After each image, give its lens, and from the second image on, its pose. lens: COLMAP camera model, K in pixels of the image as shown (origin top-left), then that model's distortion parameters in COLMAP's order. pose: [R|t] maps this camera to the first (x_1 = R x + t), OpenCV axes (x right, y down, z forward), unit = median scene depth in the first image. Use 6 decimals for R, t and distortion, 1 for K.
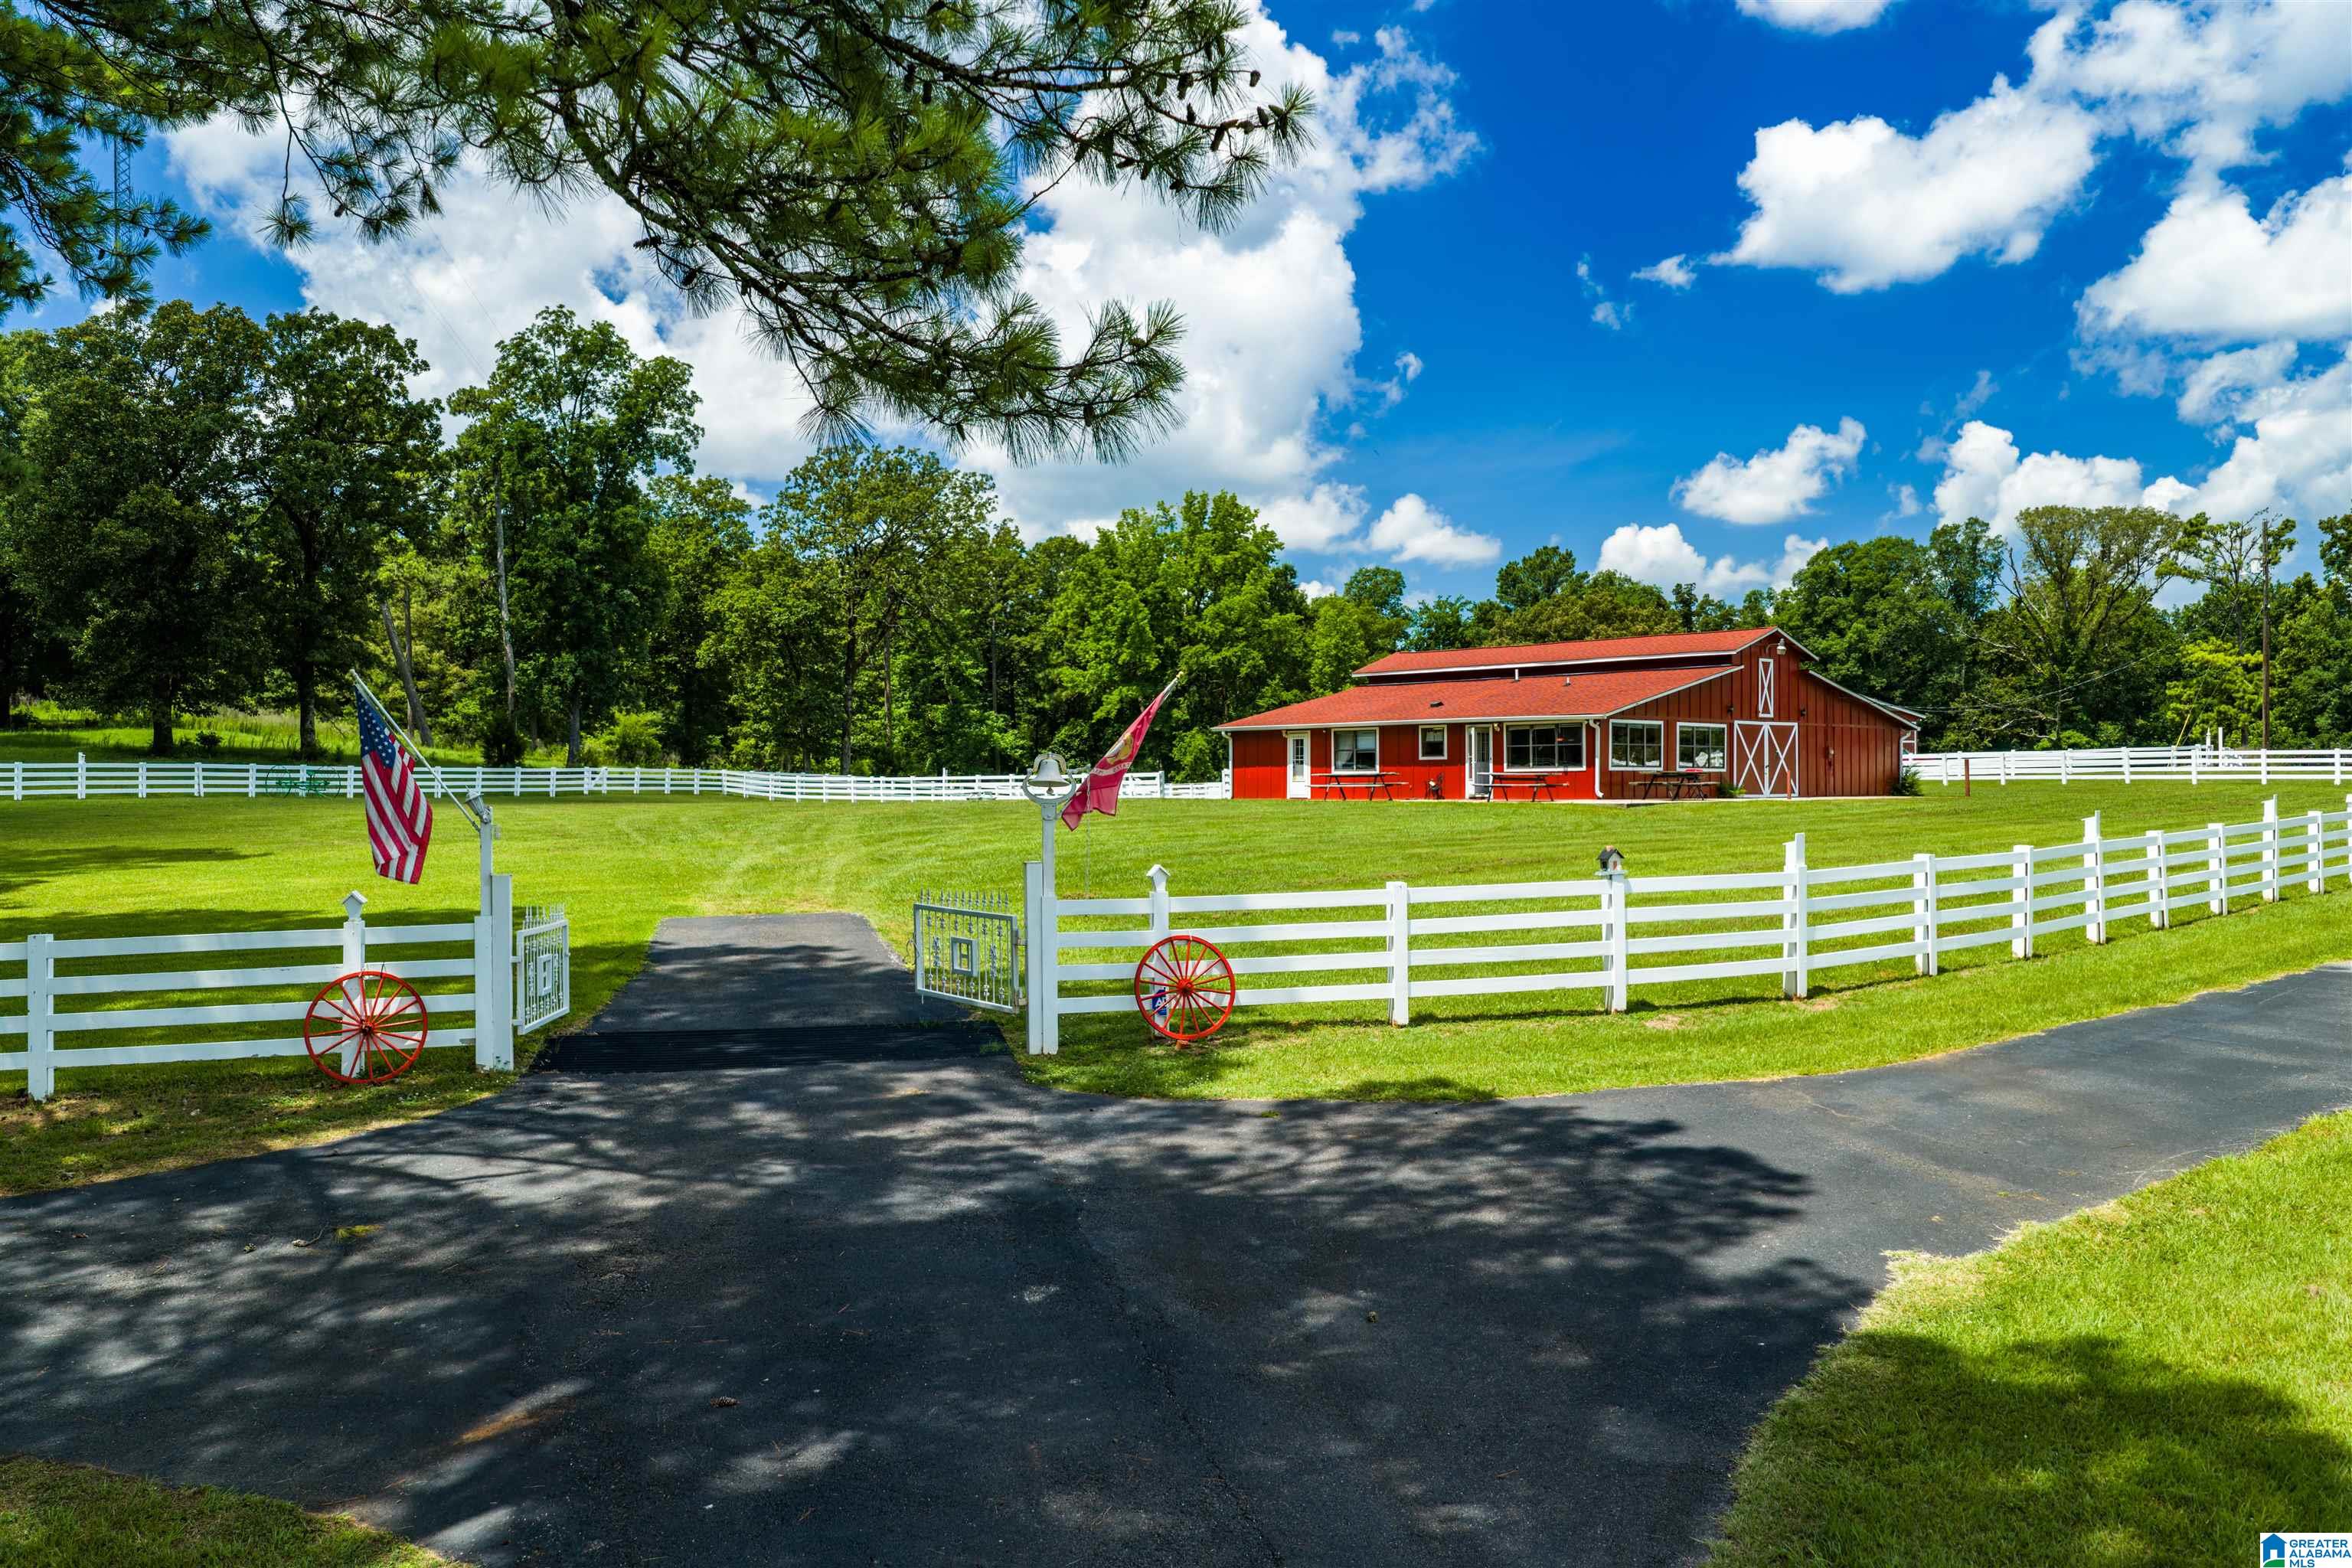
lens RADIAL K [[1944.8, 0, 1174.5], [0, 1944.8, 793.0], [0, 0, 1]] dist [0.025807, -0.044706]
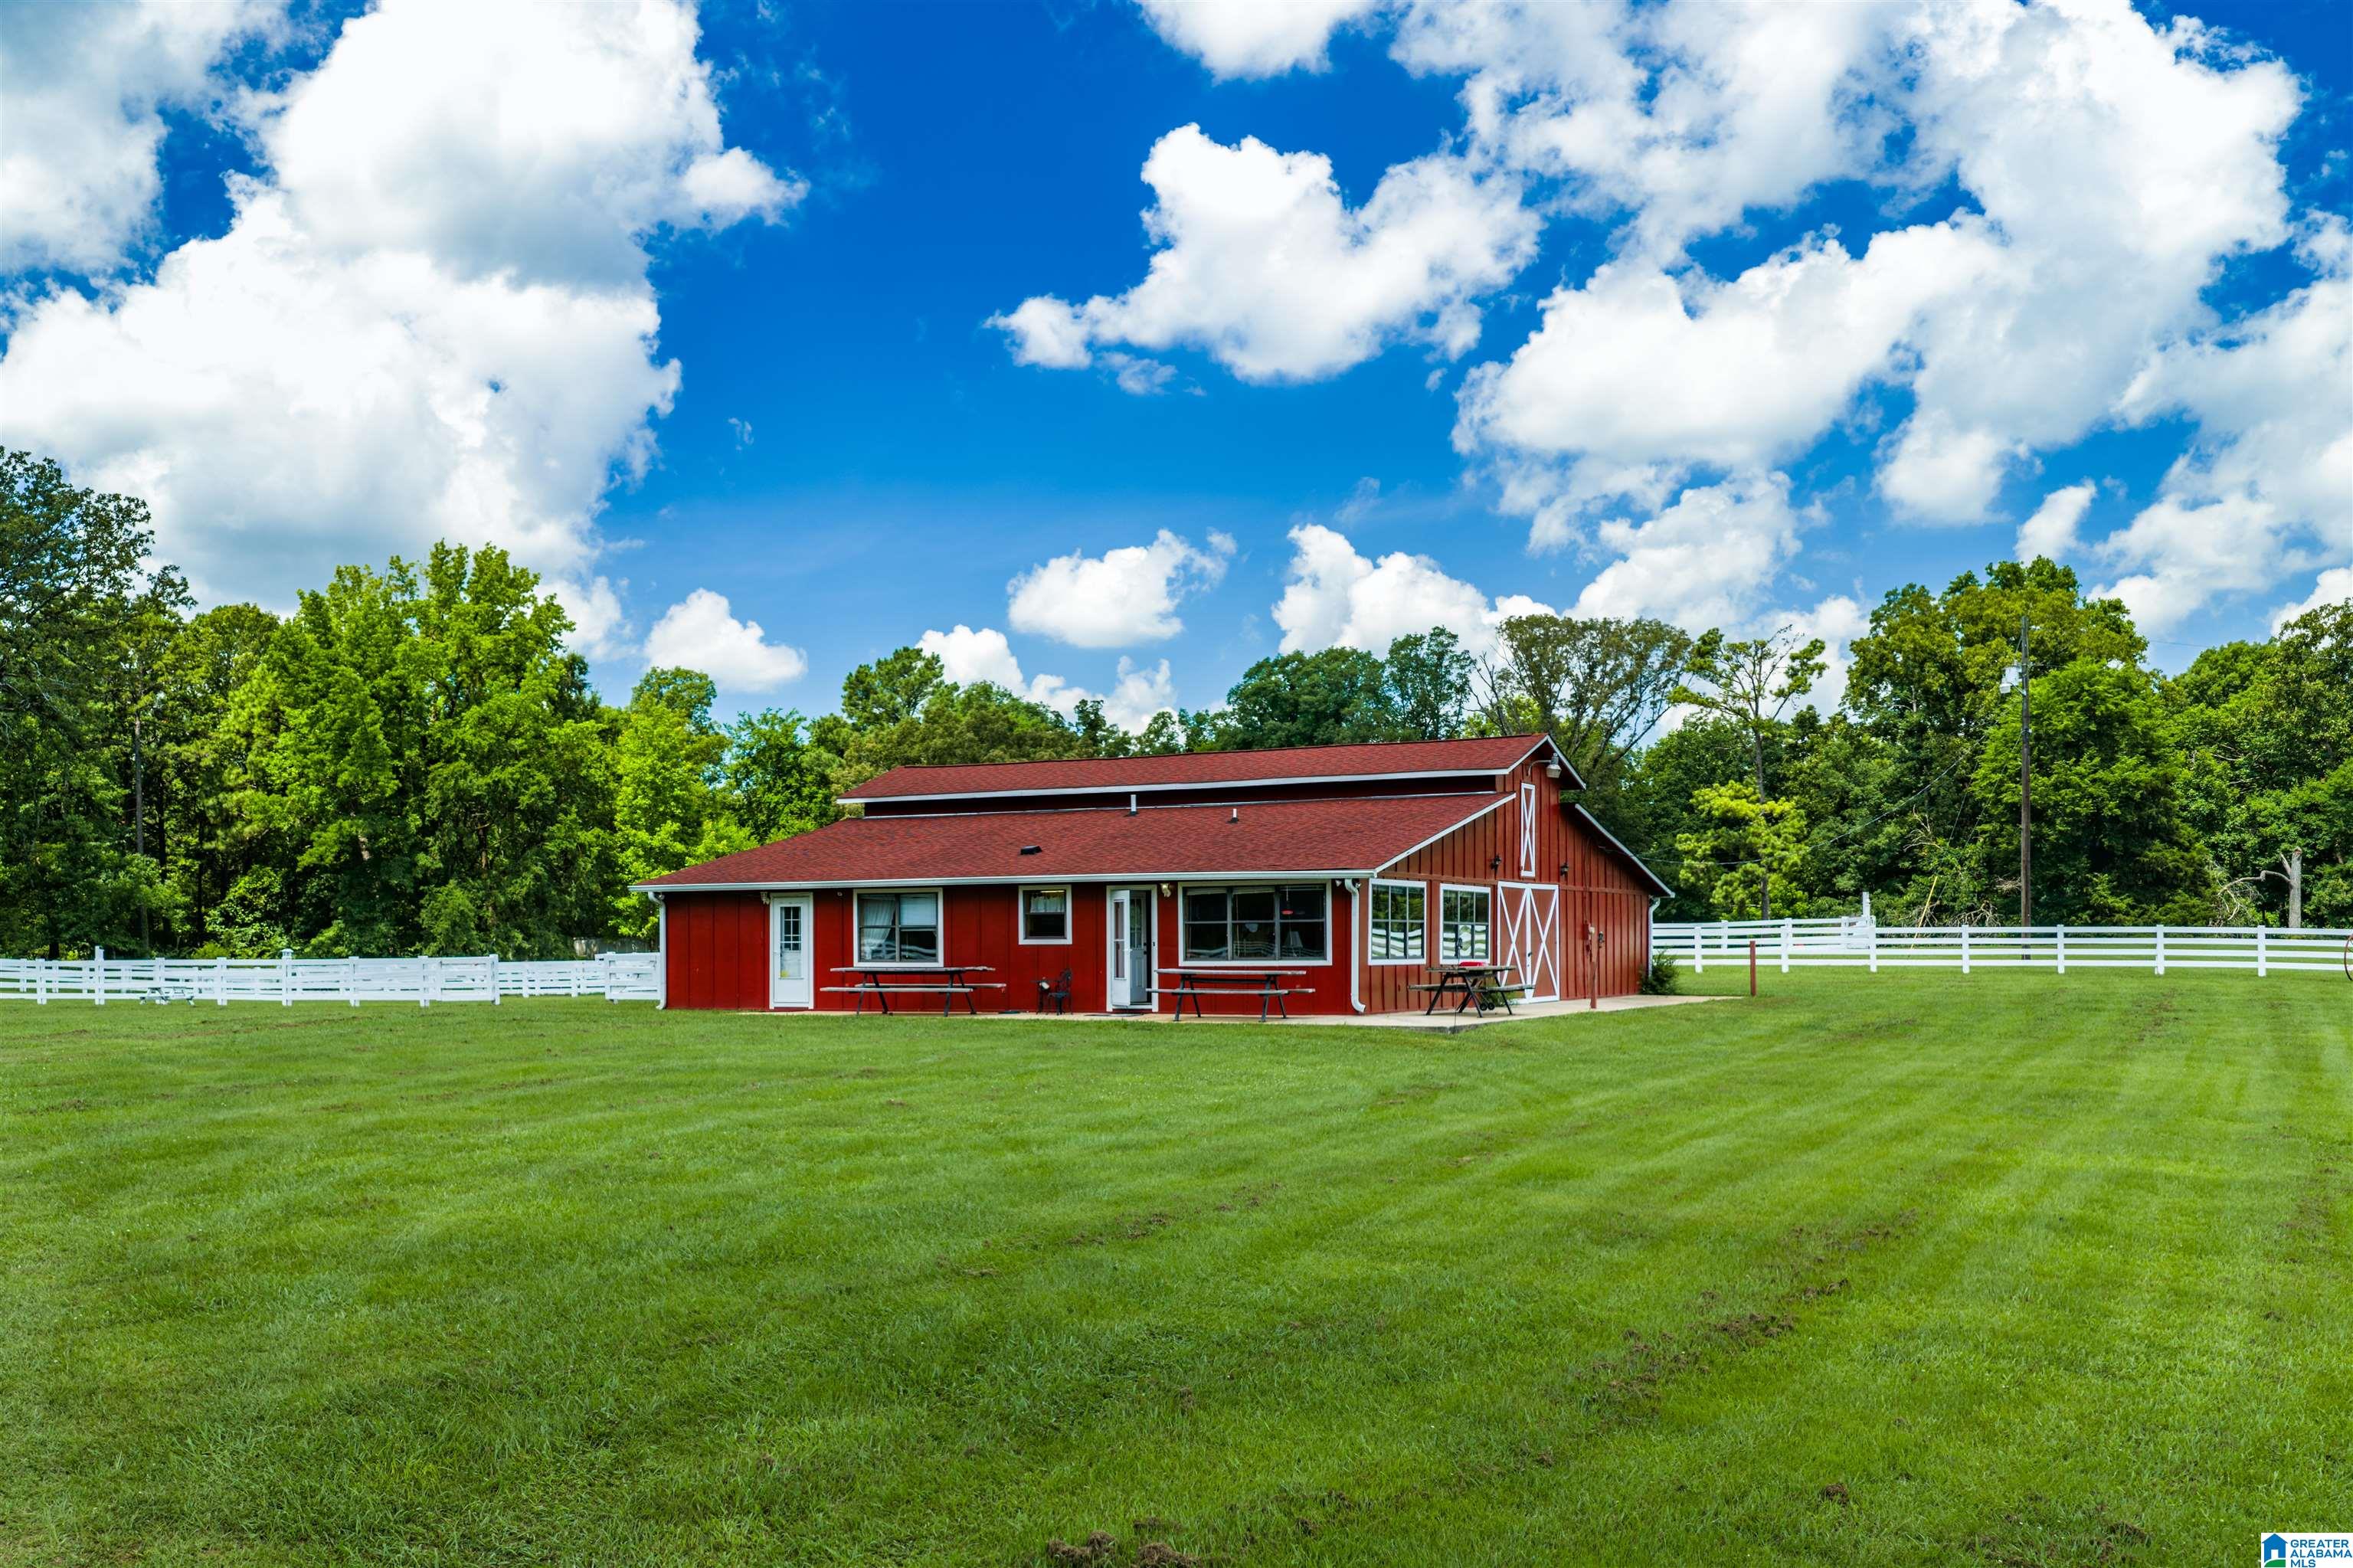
lens RADIAL K [[2340.9, 0, 1028.0], [0, 2340.9, 943.8], [0, 0, 1]] dist [0.043722, -0.115762]
pose [[0.959442, 0.000479, 0.281906, -0.028107], [0.001364, 0.999979, -0.006342, -0.005107], [-0.281903, 0.006470, 0.959421, 0.132345]]
